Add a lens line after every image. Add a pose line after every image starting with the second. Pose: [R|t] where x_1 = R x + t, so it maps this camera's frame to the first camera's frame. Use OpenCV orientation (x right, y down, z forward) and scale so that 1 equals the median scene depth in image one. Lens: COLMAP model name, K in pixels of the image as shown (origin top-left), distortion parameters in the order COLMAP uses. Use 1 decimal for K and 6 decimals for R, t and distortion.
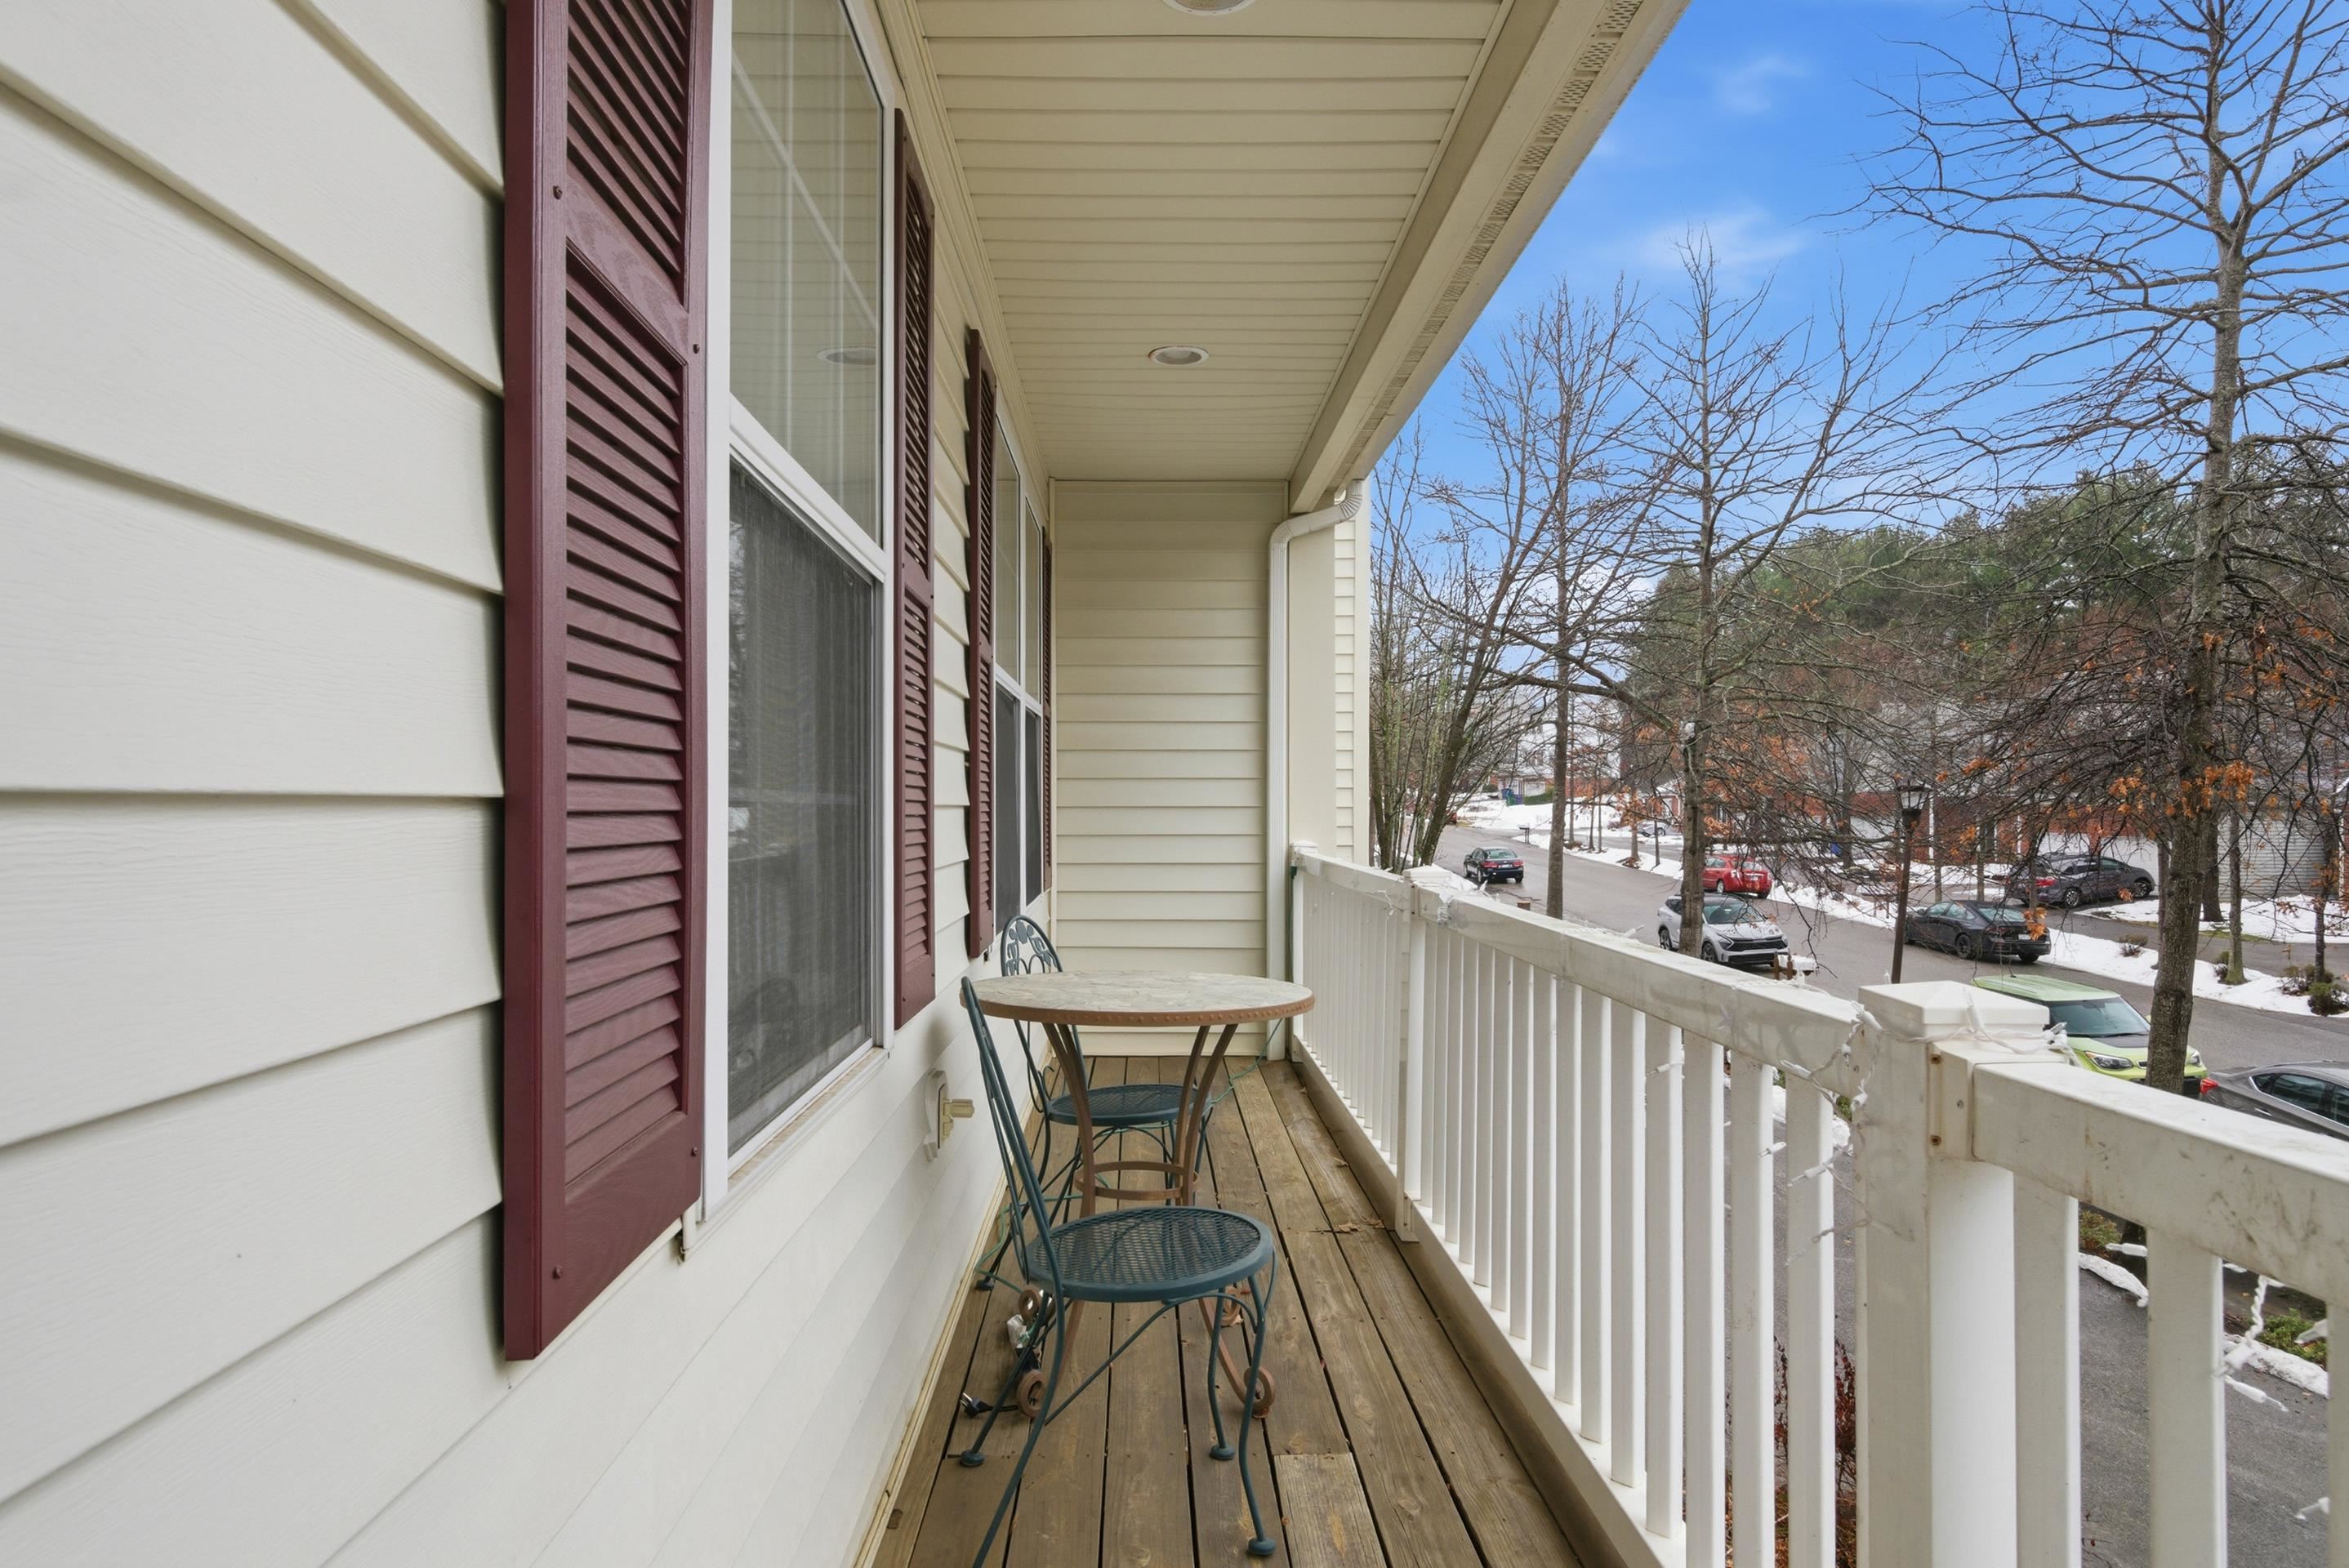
lens RADIAL K [[1371.2, 0, 1171.6], [0, 1371.2, 793.0], [0, 0, 1]] dist [-0.000268, -0.002036]
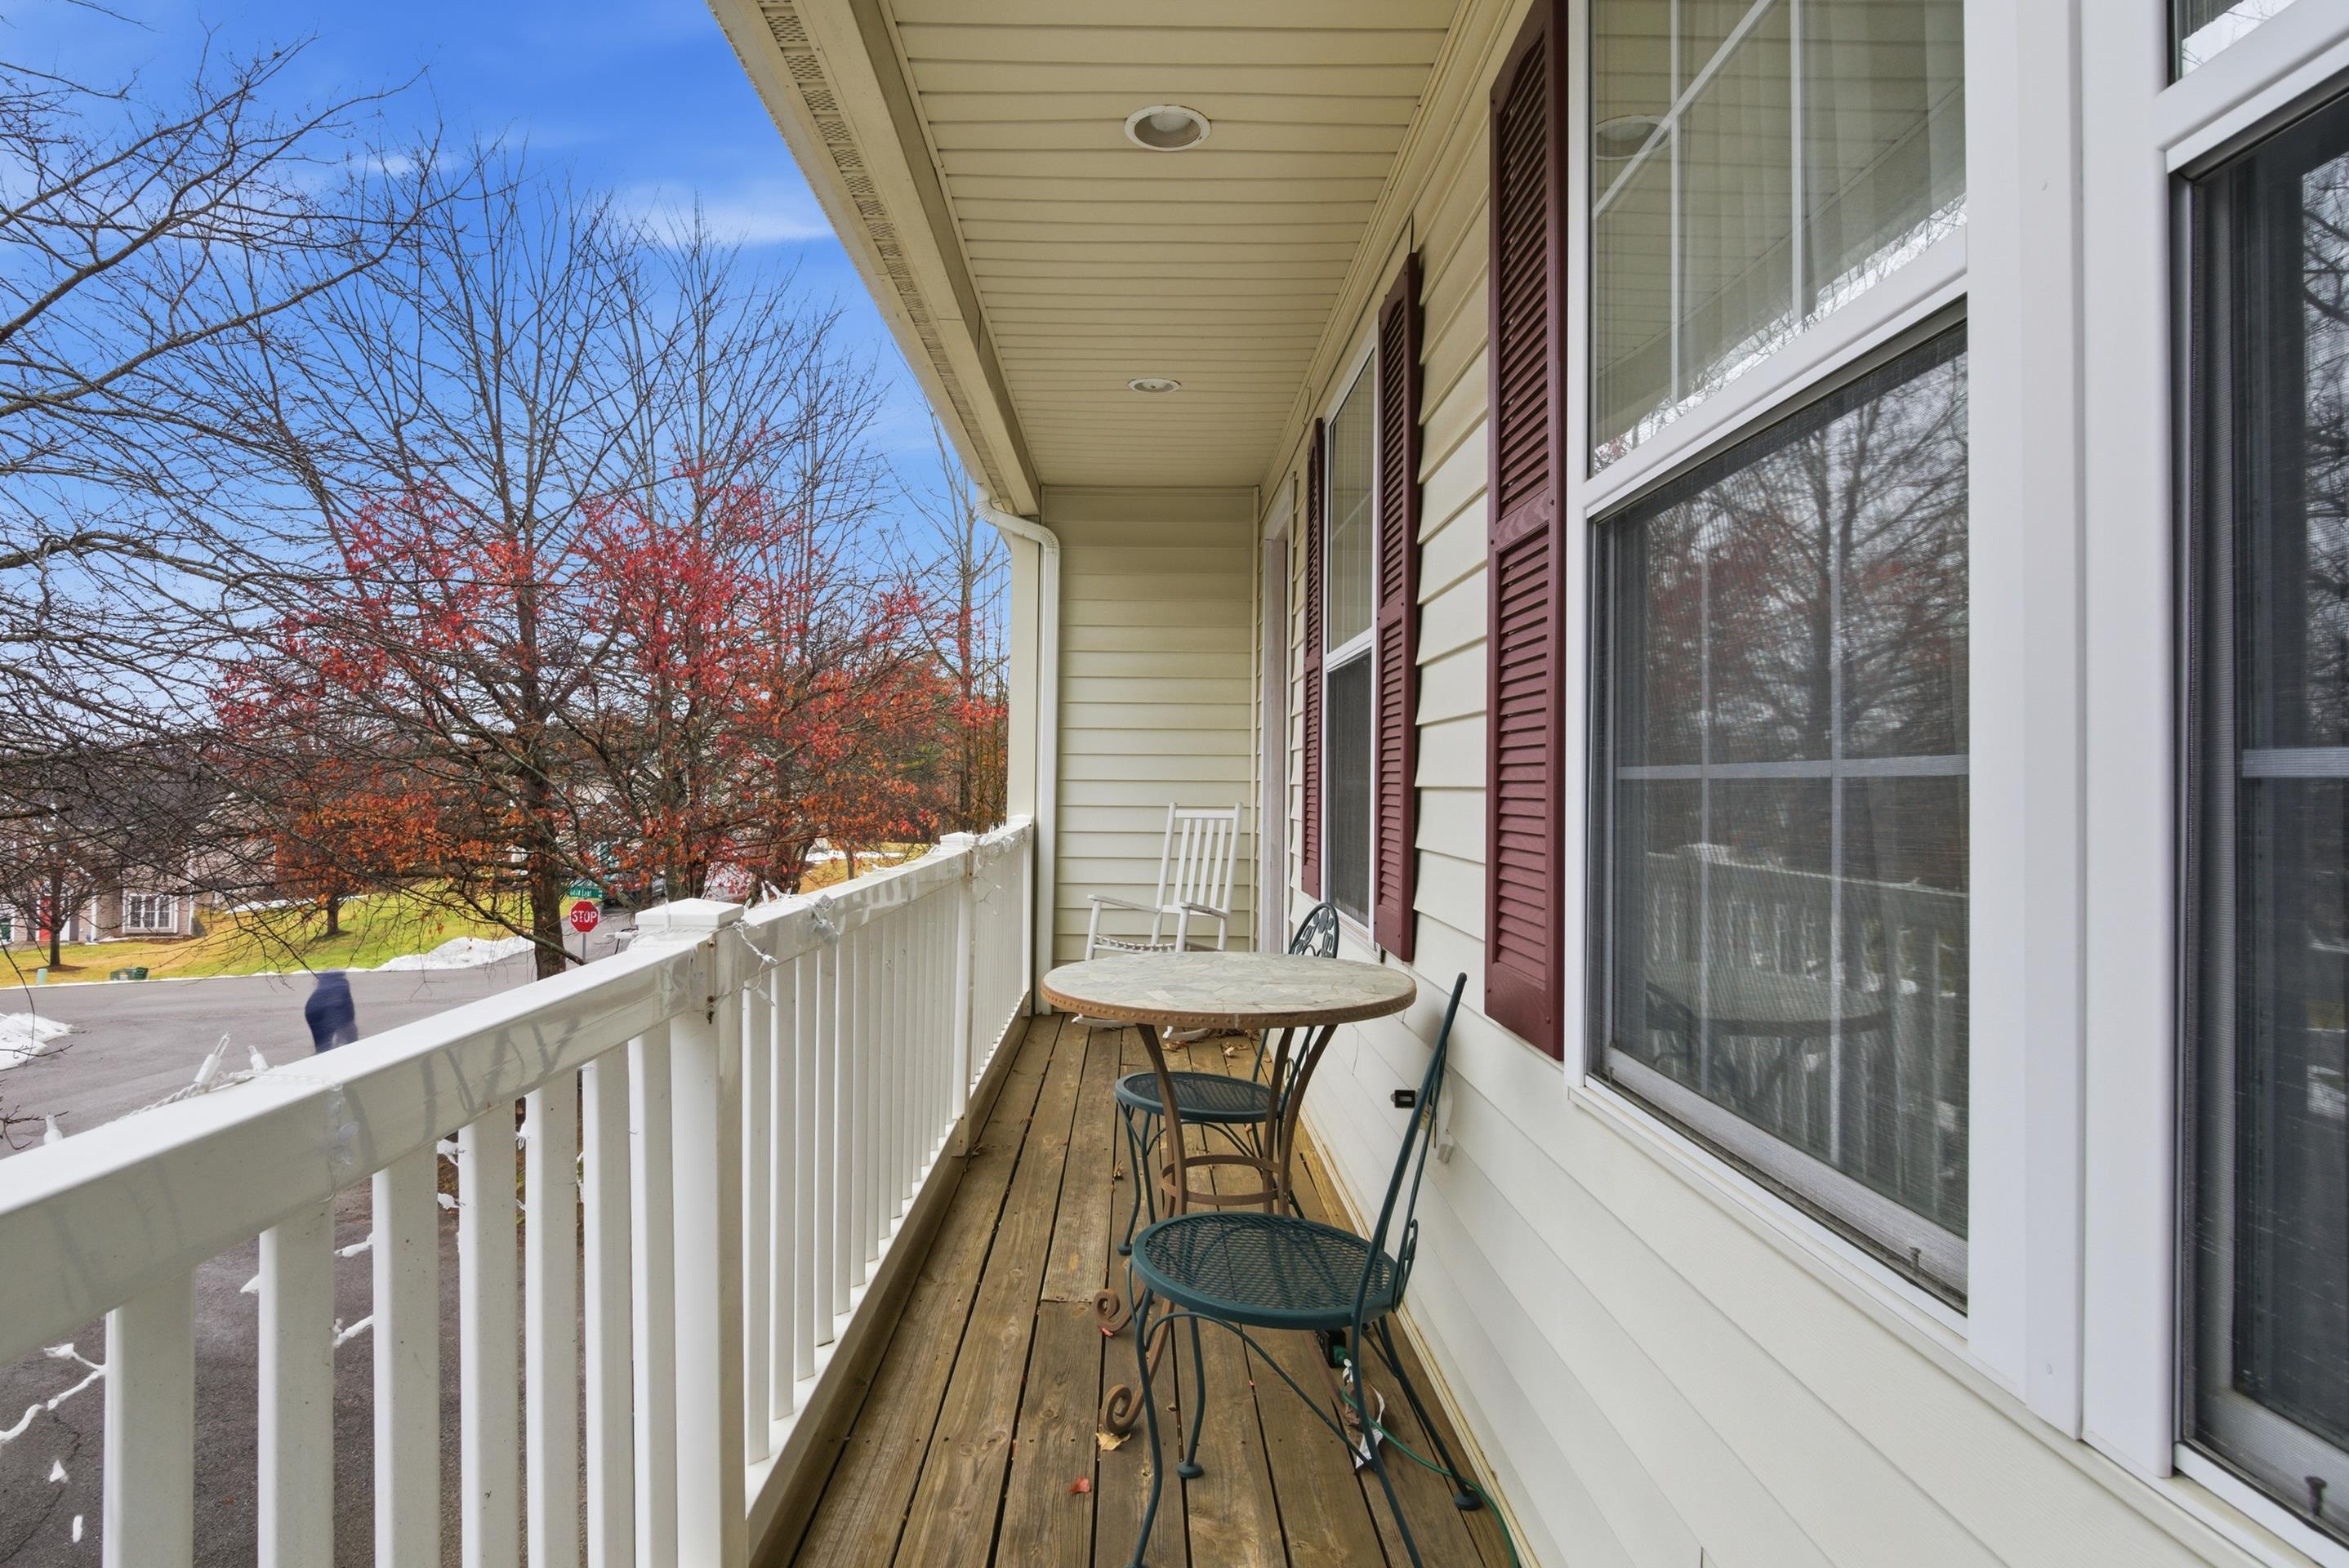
lens RADIAL K [[1371.2, 0, 1171.6], [0, 1371.2, 793.0], [0, 0, 1]] dist [-0.000268, -0.002036]
pose [[-0.999979, -0.002228, -0.006029, 0.017780], [-0.002167, 0.999946, -0.010199, 0.026910], [0.006051, -0.010185, -0.999930, 2.002956]]
